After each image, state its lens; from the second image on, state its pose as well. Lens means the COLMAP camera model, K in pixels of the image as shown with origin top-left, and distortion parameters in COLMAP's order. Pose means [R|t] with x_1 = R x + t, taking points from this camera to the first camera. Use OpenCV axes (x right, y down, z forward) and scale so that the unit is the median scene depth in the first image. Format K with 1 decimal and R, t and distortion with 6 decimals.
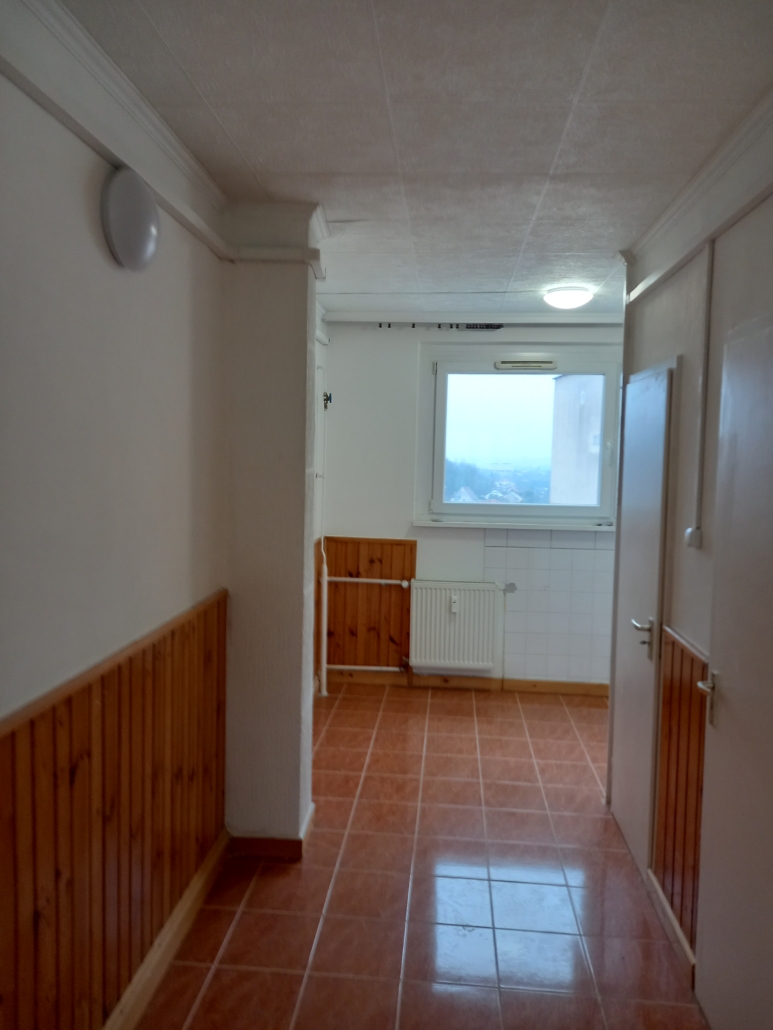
lens RADIAL K [[753.8, 0, 381.8], [0, 753.8, 509.3], [0, 0, 1]] dist [0.045983, -0.037584]
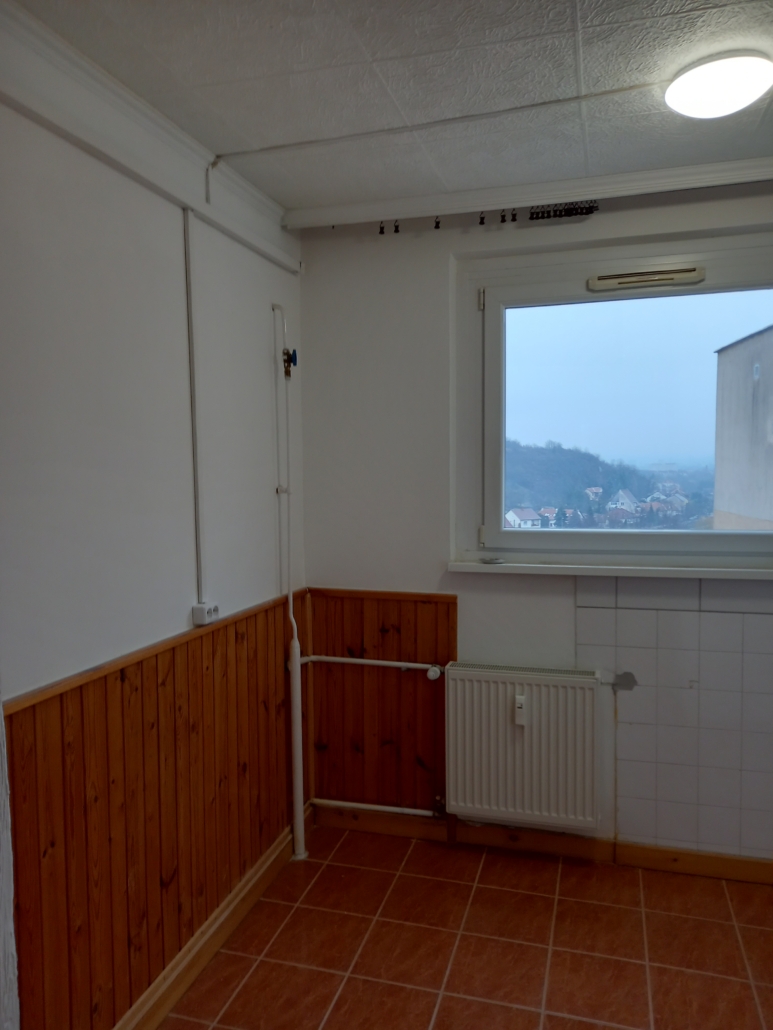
lens RADIAL K [[753.8, 0, 391.6], [0, 753.8, 515.8], [0, 0, 1]] dist [0.045983, -0.037584]
pose [[0.981760, -0.019151, -0.189157, 0.109183], [0.019119, 0.999815, -0.001994, -0.020833], [0.189161, -0.001659, 0.981945, 0.415130]]
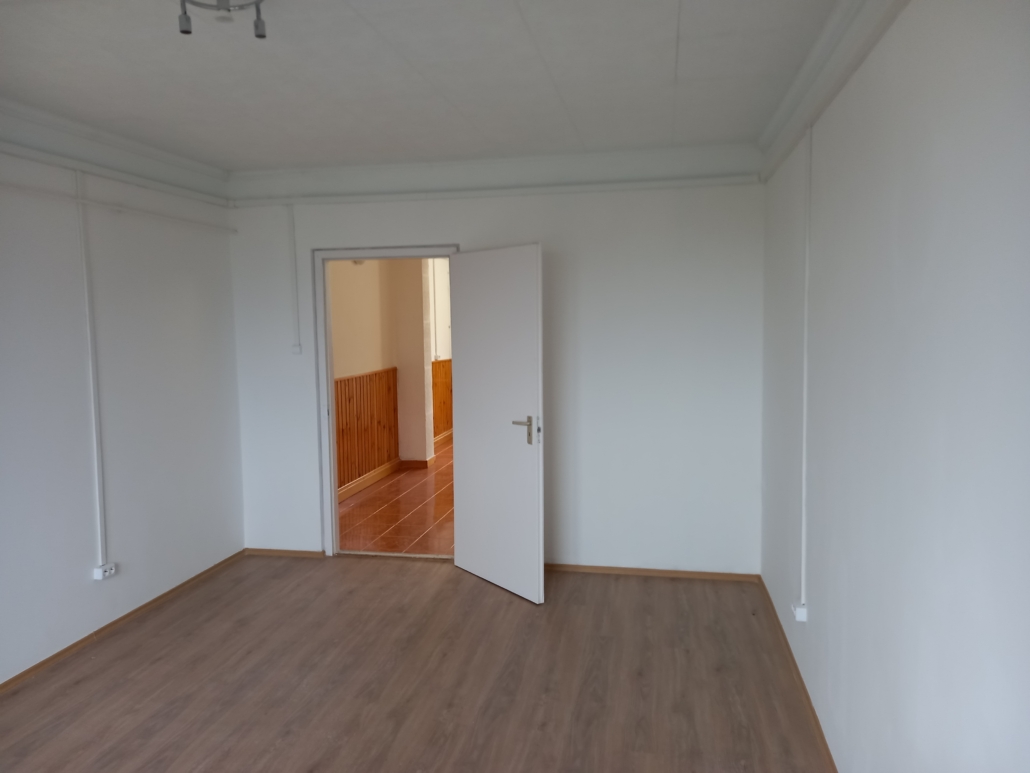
lens RADIAL K [[753.8, 0, 504.9], [0, 753.8, 387.6], [0, 0, 1]] dist [0.045983, -0.037584]
pose [[0.992144, -0.022482, -0.123064, 0.287791], [0.025149, 0.999480, 0.020158, 0.078215], [0.122547, -0.023095, 0.992194, -0.917241]]
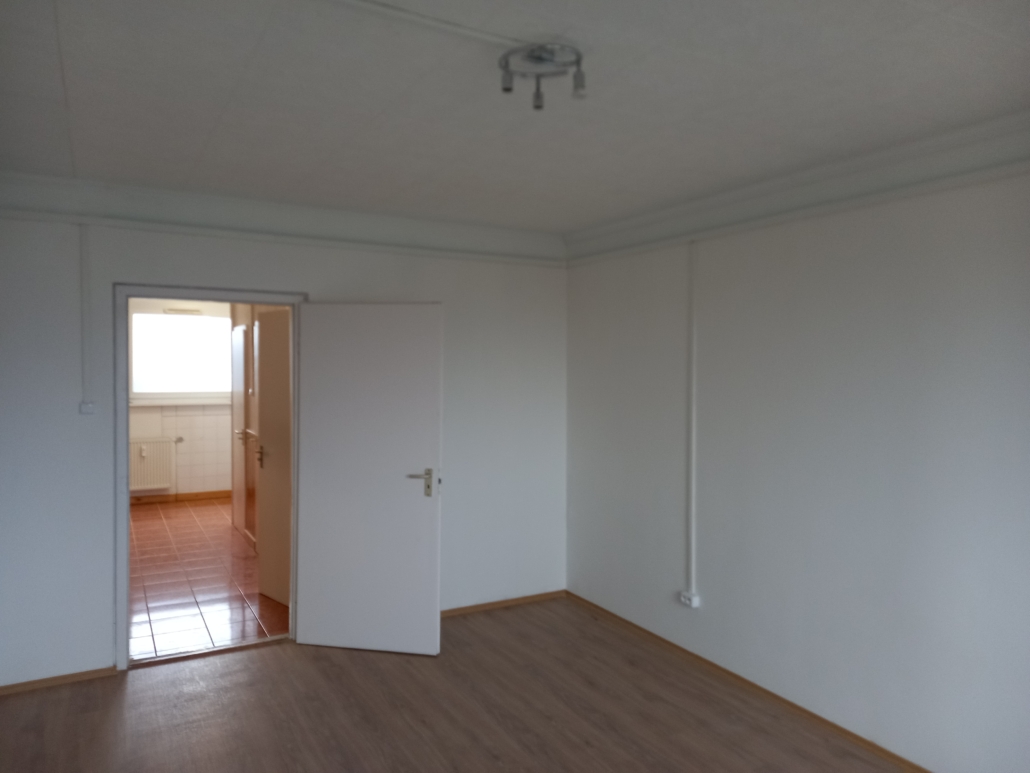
lens RADIAL K [[753.8, 0, 517.6], [0, 753.8, 383.0], [0, 0, 1]] dist [0.045983, -0.037584]
pose [[0.828029, -0.026323, 0.560067, -0.156047], [0.049810, 0.998401, -0.026718, 0.059455], [-0.558469, 0.050020, 0.828016, -0.858144]]
